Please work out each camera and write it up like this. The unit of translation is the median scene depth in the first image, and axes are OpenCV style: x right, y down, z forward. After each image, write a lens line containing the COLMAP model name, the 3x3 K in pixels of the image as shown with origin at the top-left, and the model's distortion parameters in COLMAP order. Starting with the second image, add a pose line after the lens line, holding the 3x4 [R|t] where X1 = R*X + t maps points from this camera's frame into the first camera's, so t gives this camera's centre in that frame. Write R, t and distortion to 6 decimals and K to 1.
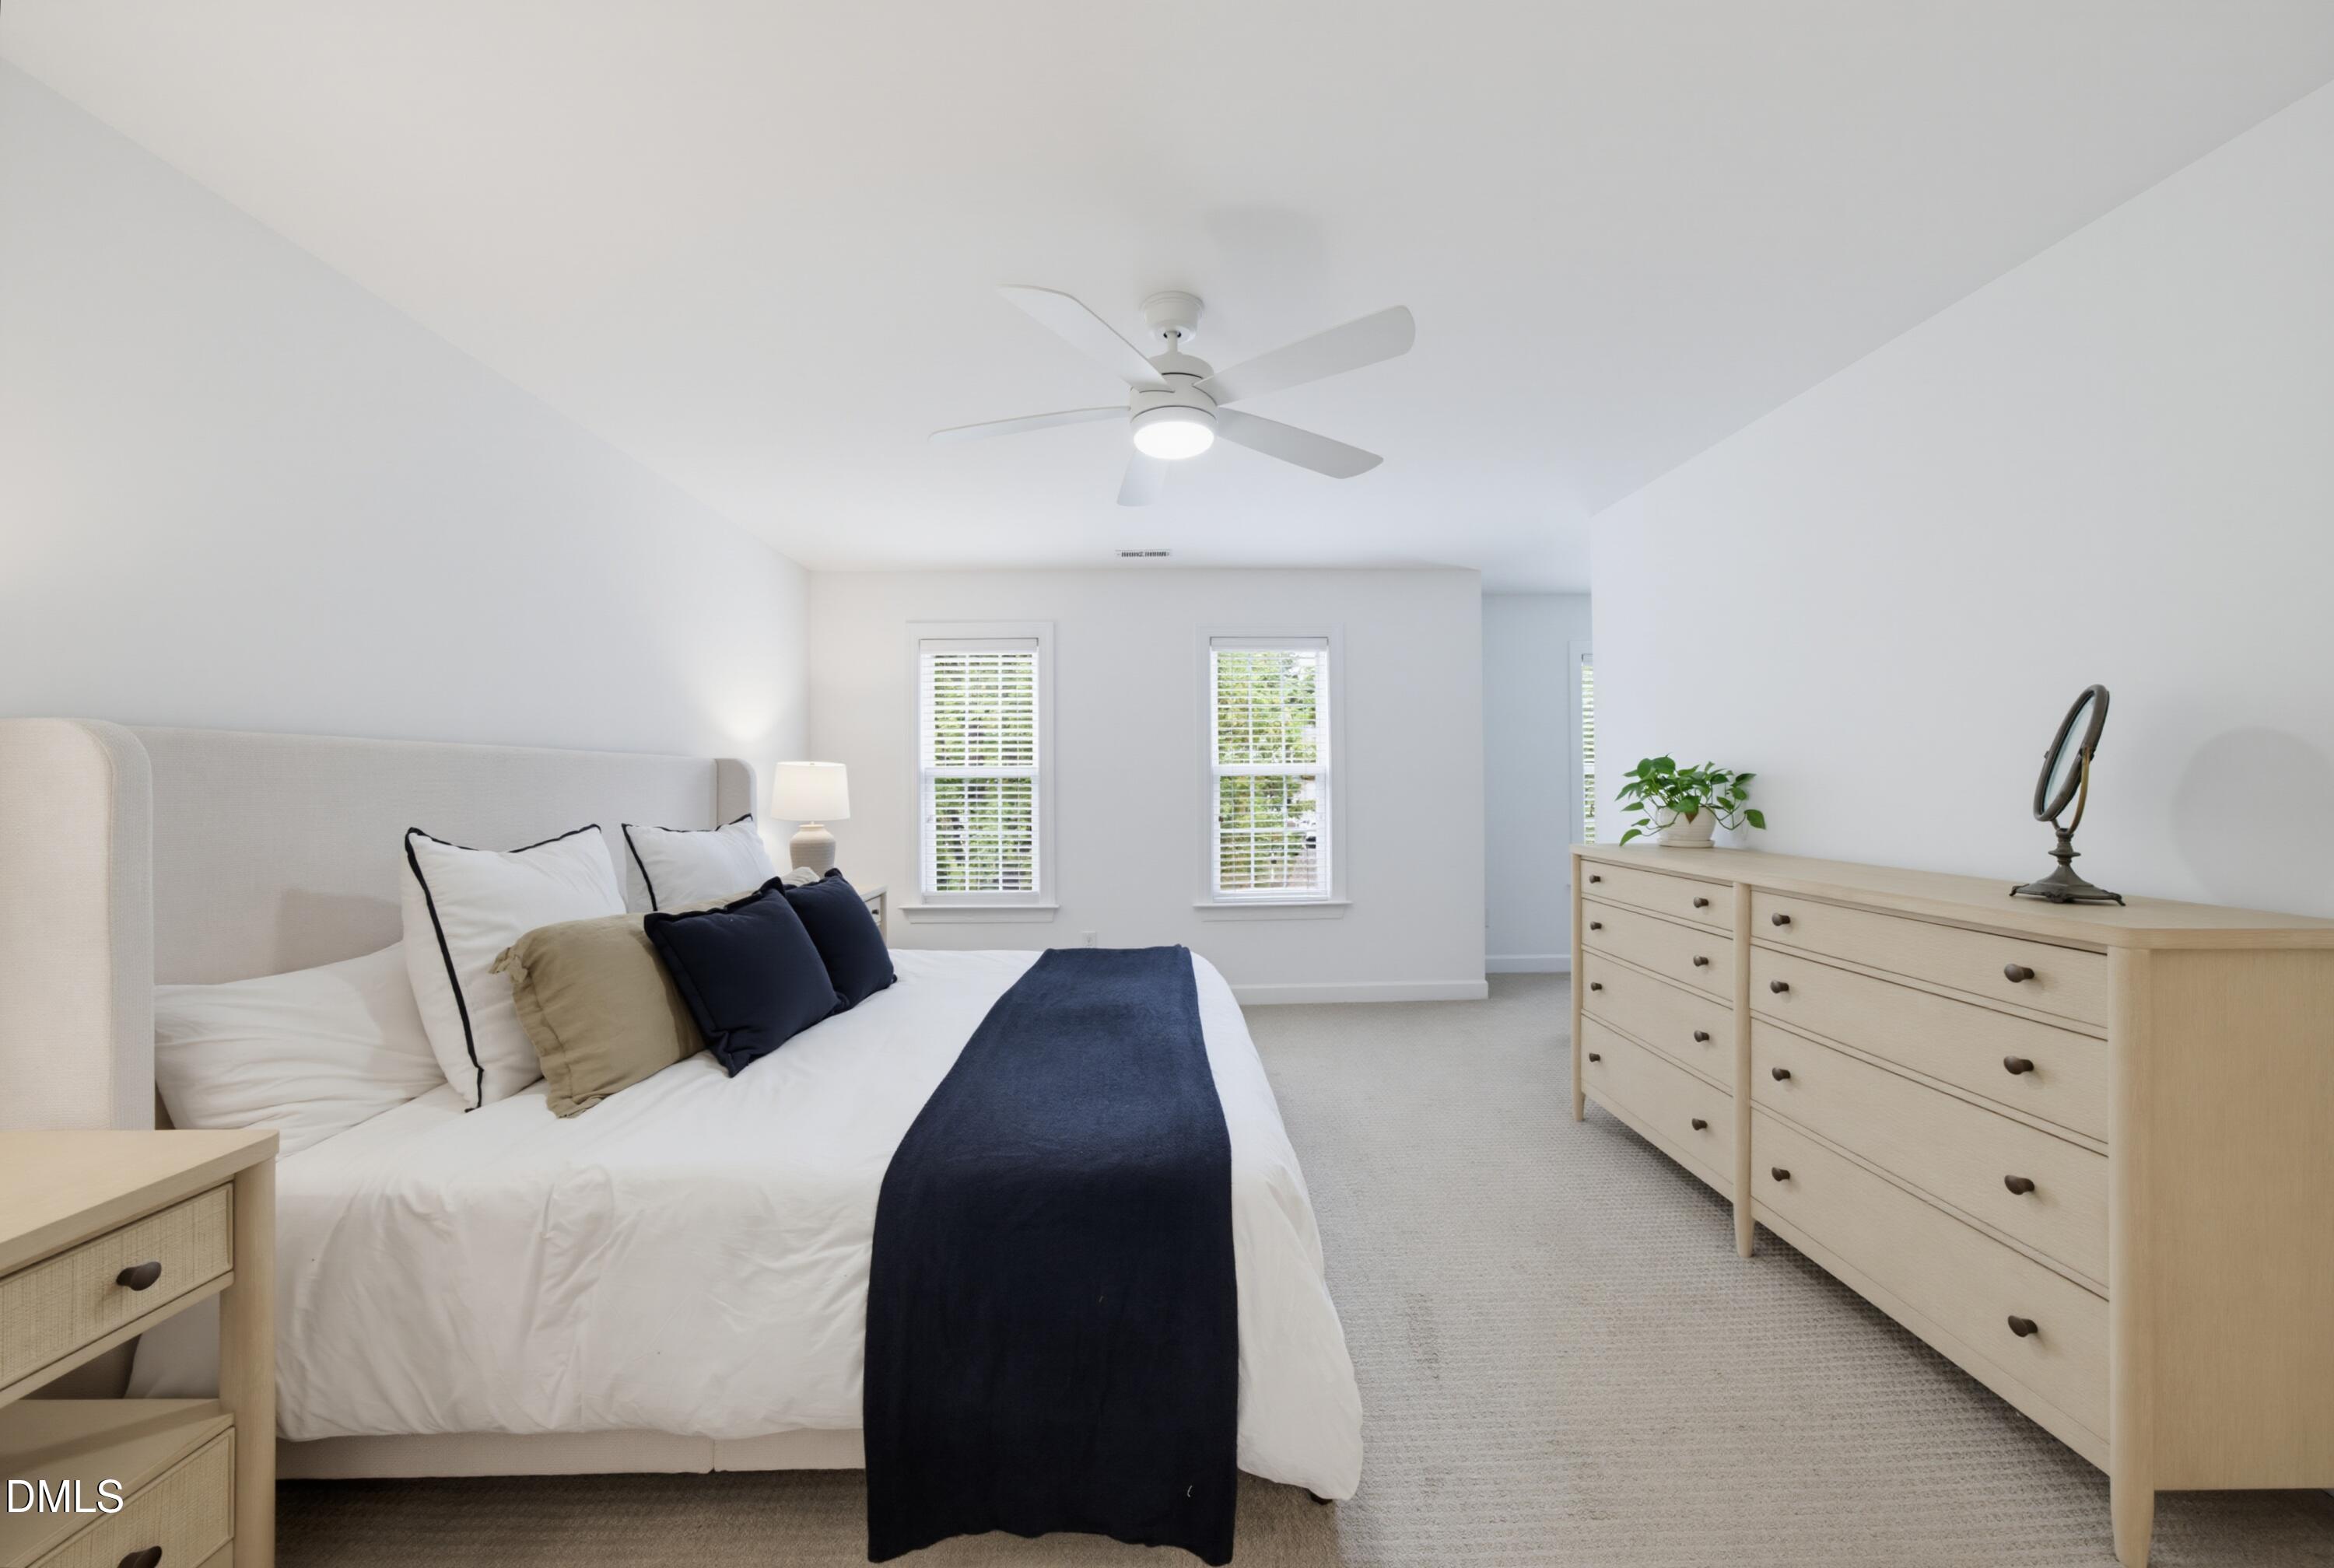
lens RADIAL K [[799.8, 0, 1177.1], [0, 799.8, 774.6], [0, 0, 1]] dist [-0.007799, 0.003533]
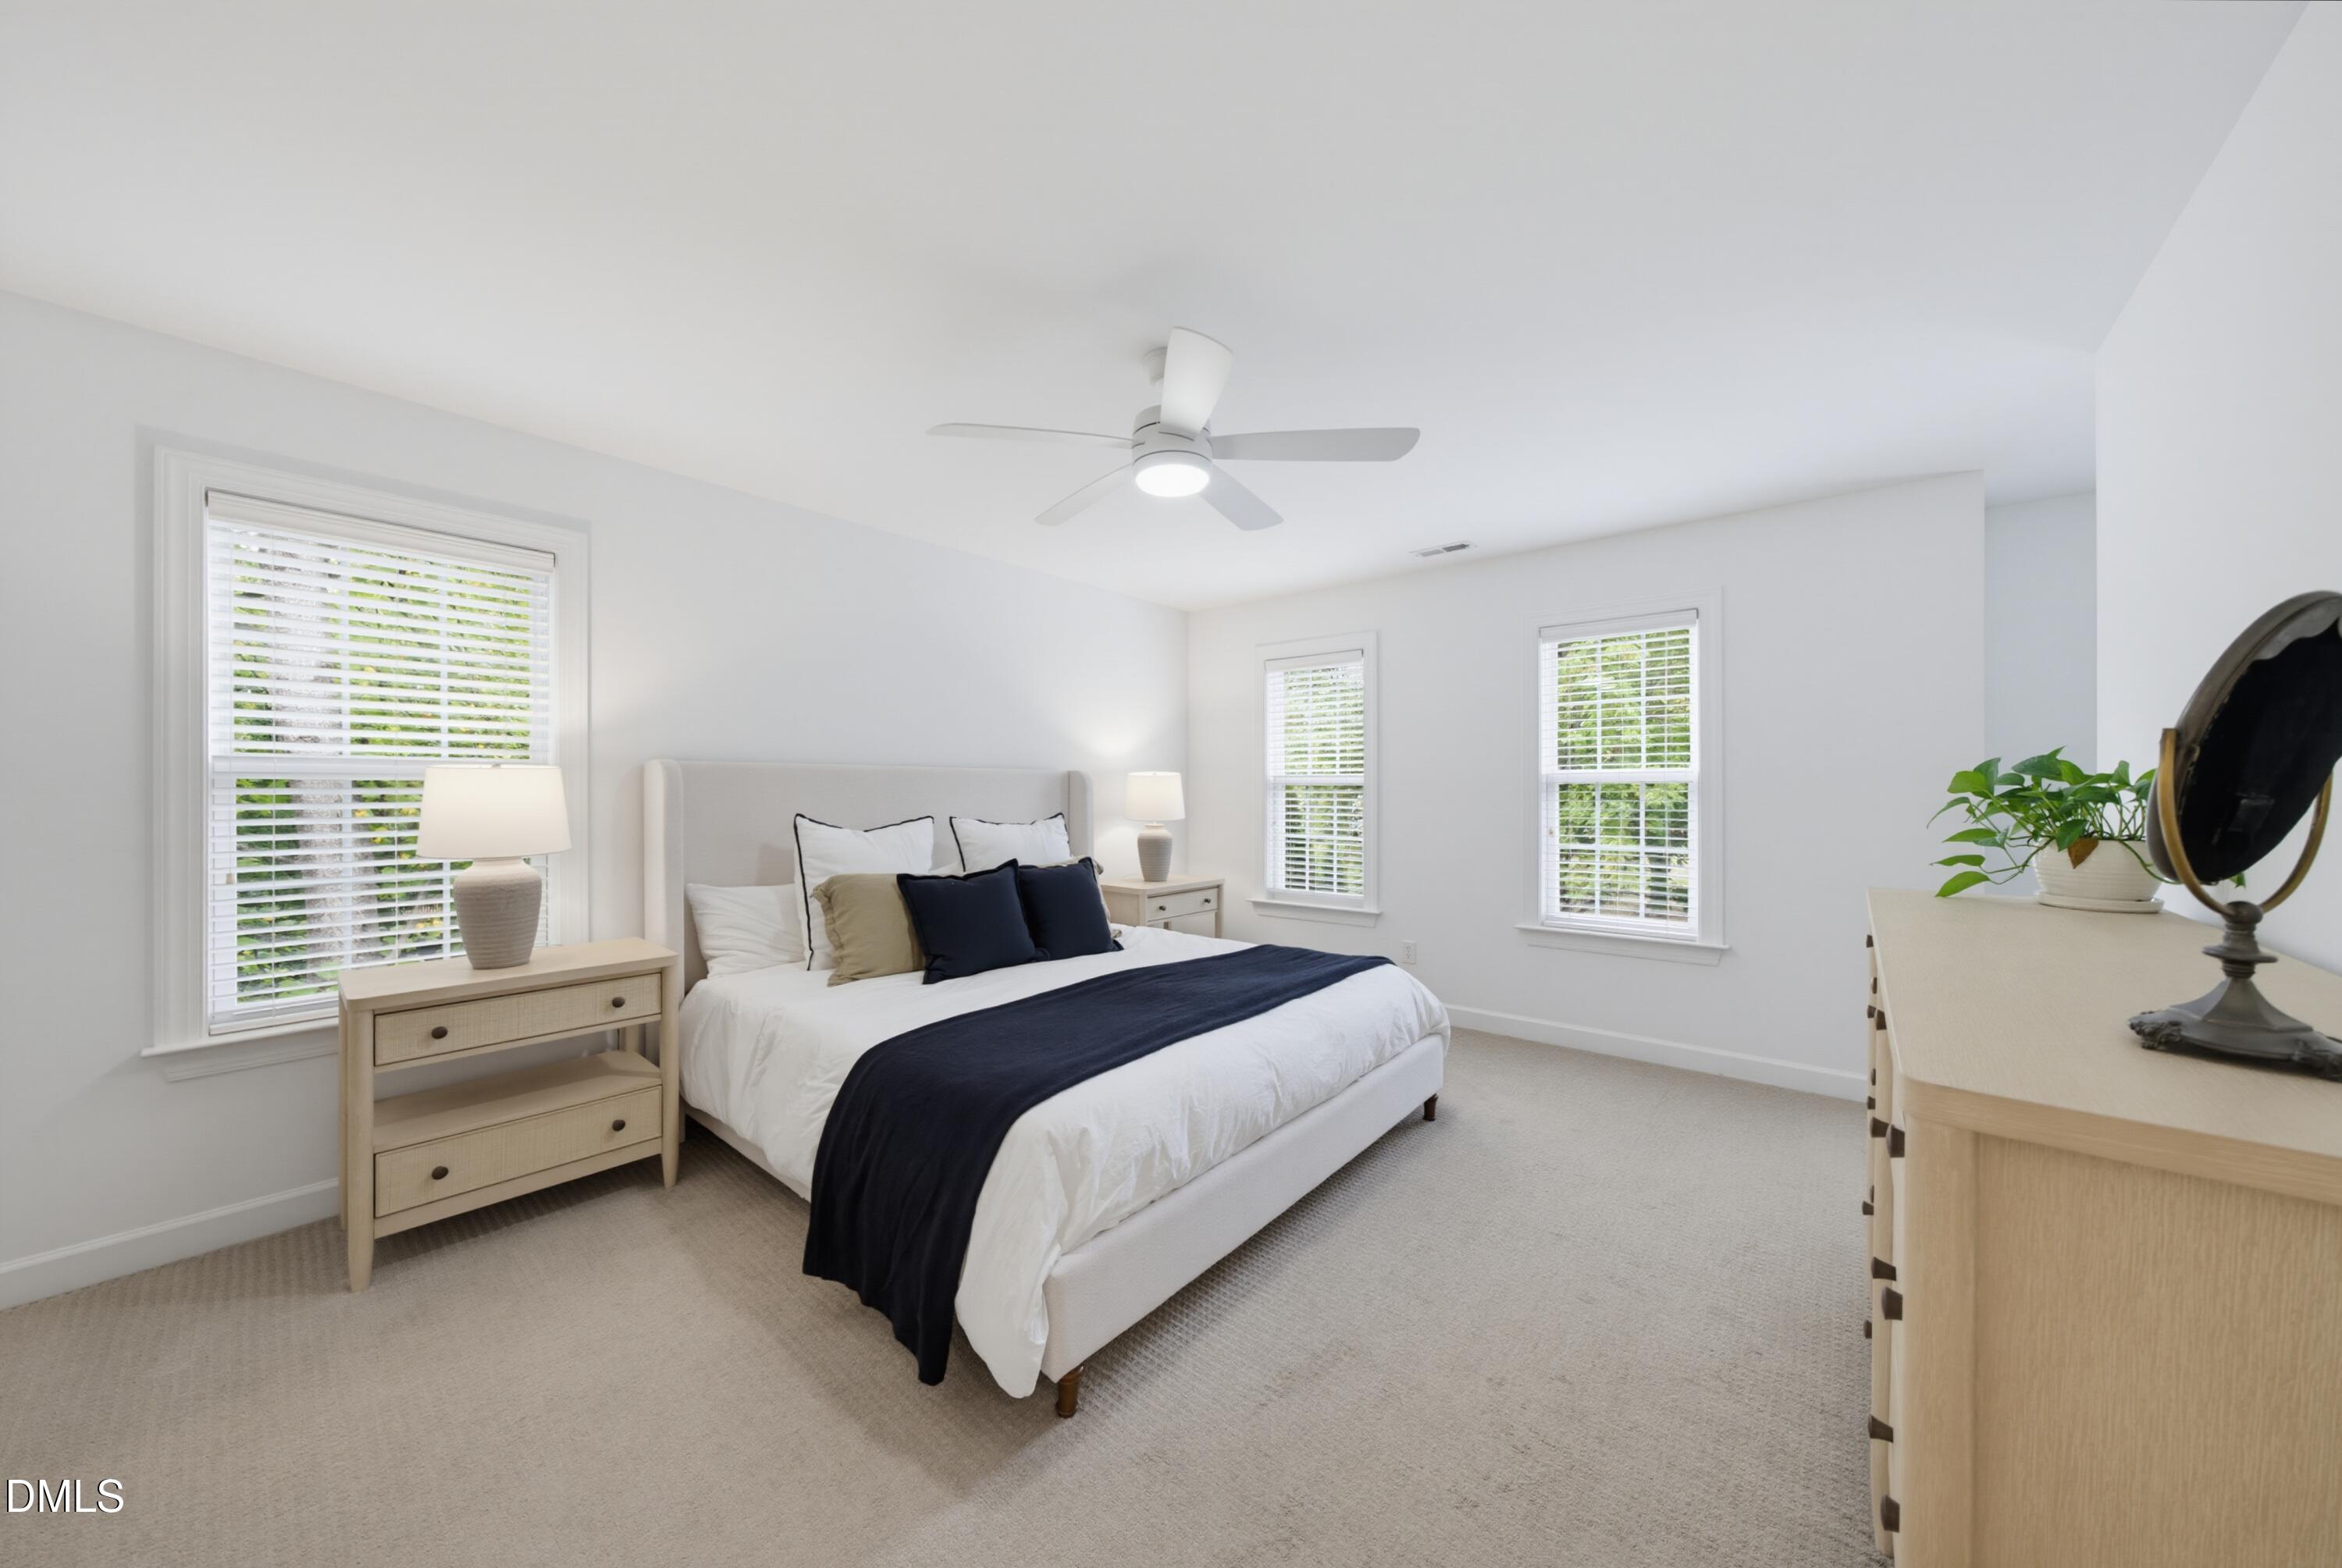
lens RADIAL K [[802.5, 0, 1192.8], [0, 802.5, 785.4], [0, 0, 1]] dist [-0.007799, 0.003533]
pose [[0.750681, 0.001045, -0.660664, 0.709728], [0.002925, 0.999984, 0.004906, -0.004667], [0.660658, -0.005615, 0.750666, 0.169786]]
